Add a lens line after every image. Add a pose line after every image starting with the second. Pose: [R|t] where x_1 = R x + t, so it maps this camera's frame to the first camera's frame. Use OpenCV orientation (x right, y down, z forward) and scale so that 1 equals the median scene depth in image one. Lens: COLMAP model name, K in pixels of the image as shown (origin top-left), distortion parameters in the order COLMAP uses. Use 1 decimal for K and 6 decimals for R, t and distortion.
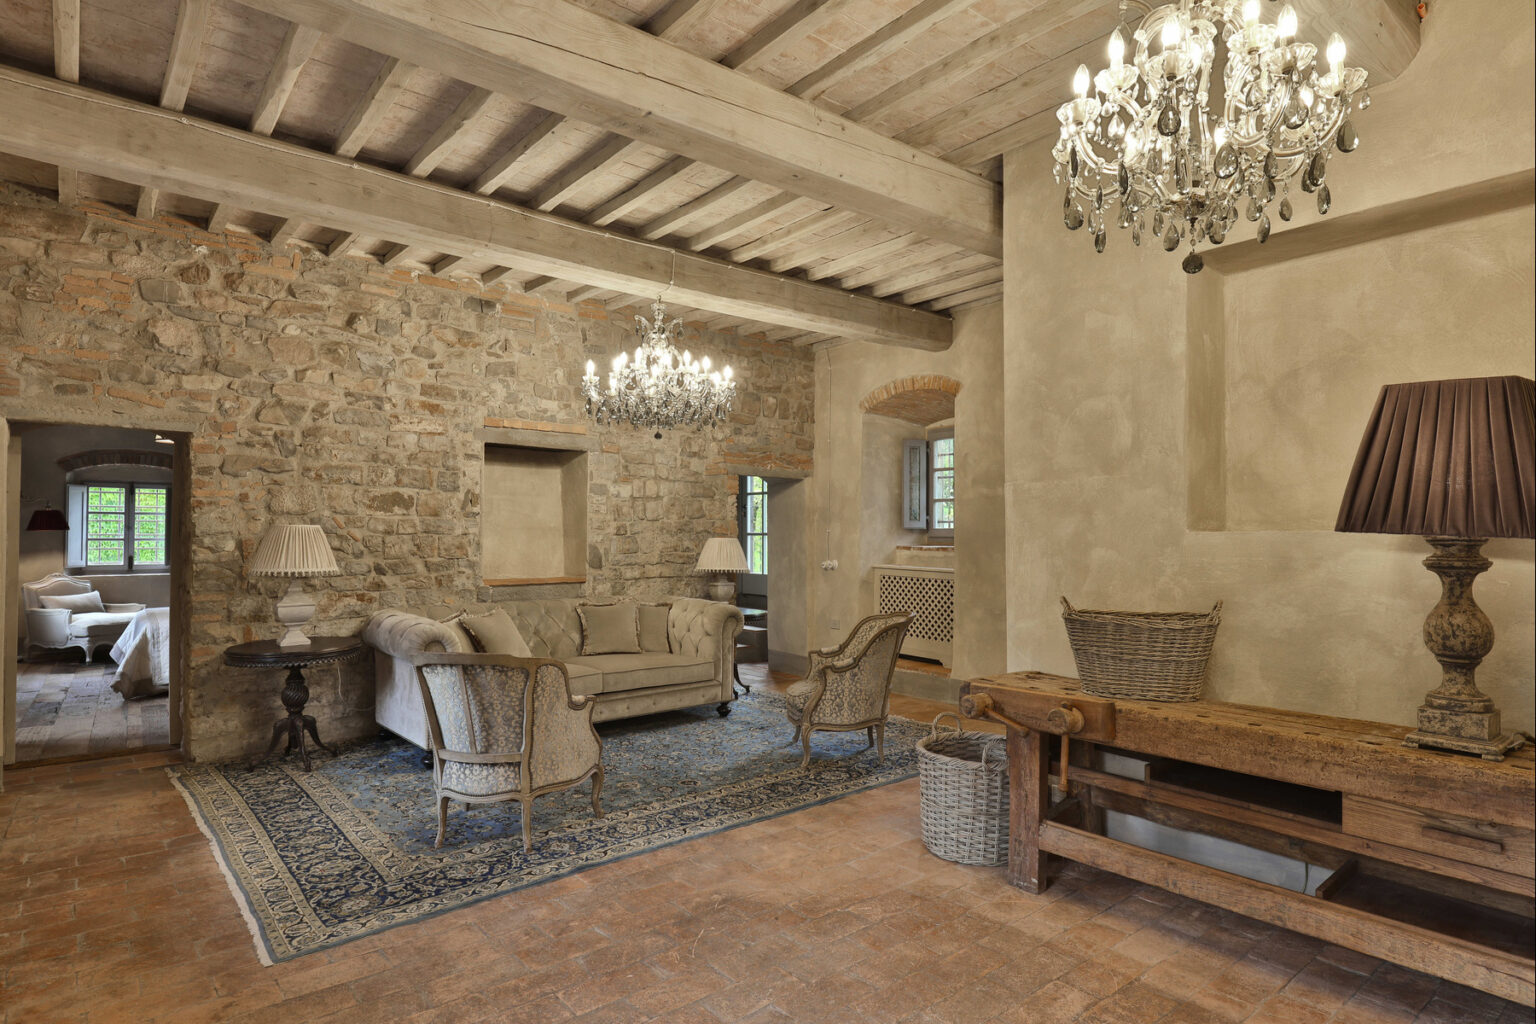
lens RADIAL K [[859.7, 0, 768.0], [0, 859.7, 512.0], [0, 0, 1]] dist [0.001395, 0.000411]
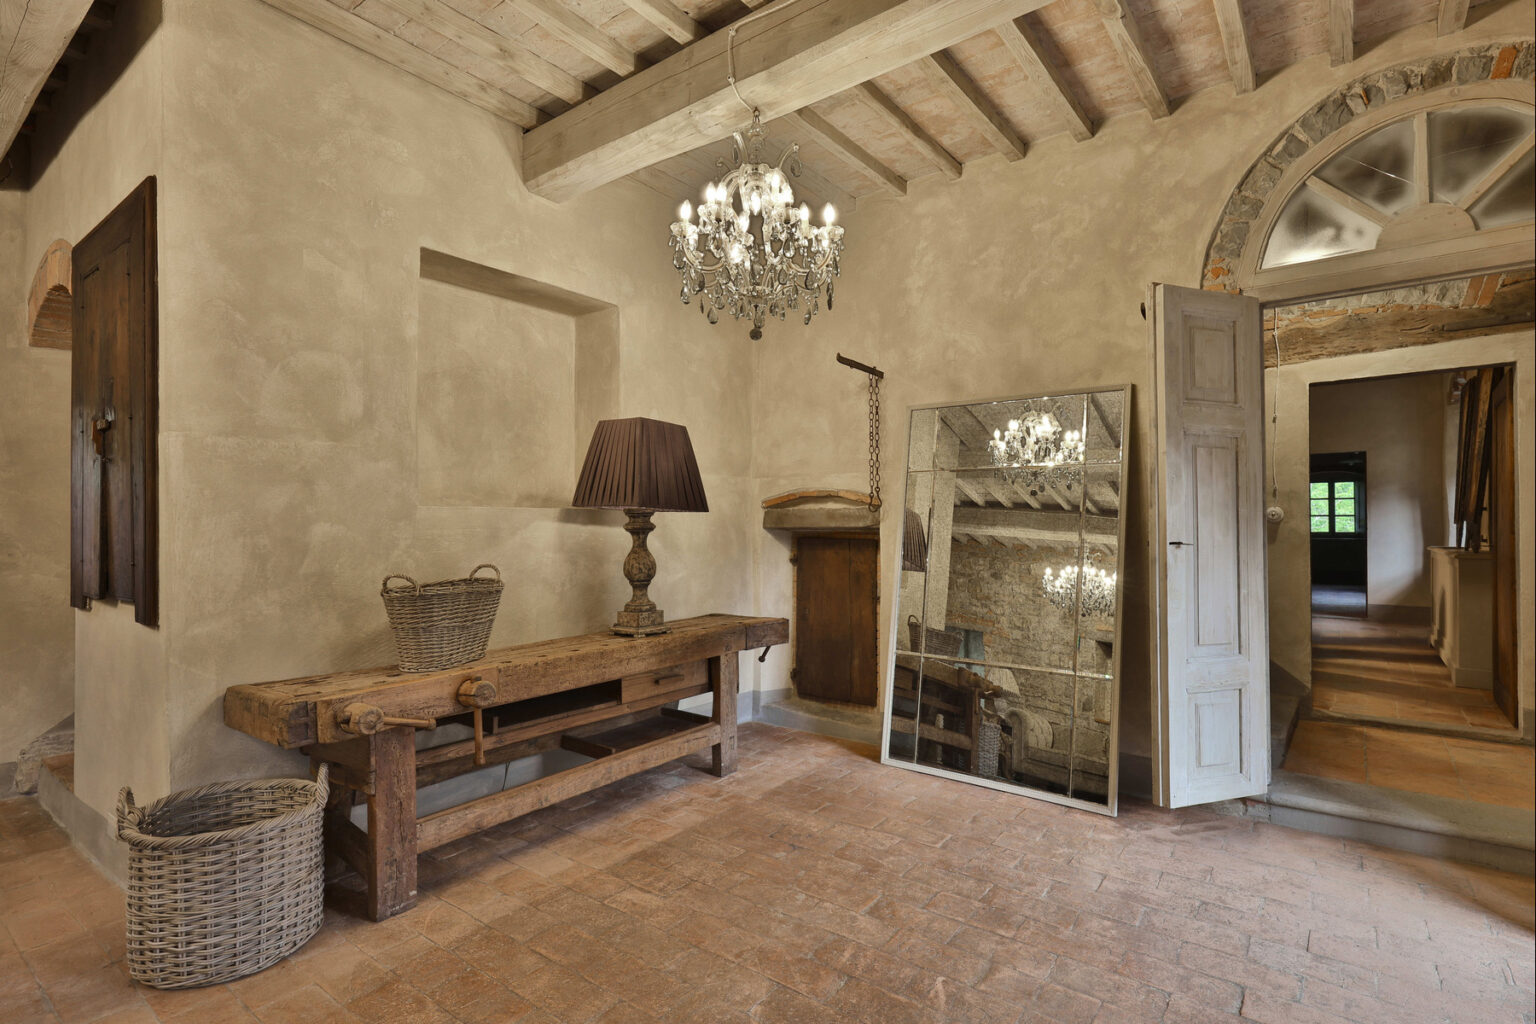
lens RADIAL K [[743.4, 0, 792.9], [0, 743.4, 518.5], [0, 0, 1]] dist [0.001920, 0.001002]
pose [[-0.248659, 0.011929, 0.968518, -0.480735], [-0.015155, 0.999754, -0.016205, 0.042922], [-0.968473, -0.018708, -0.248417, 0.730394]]
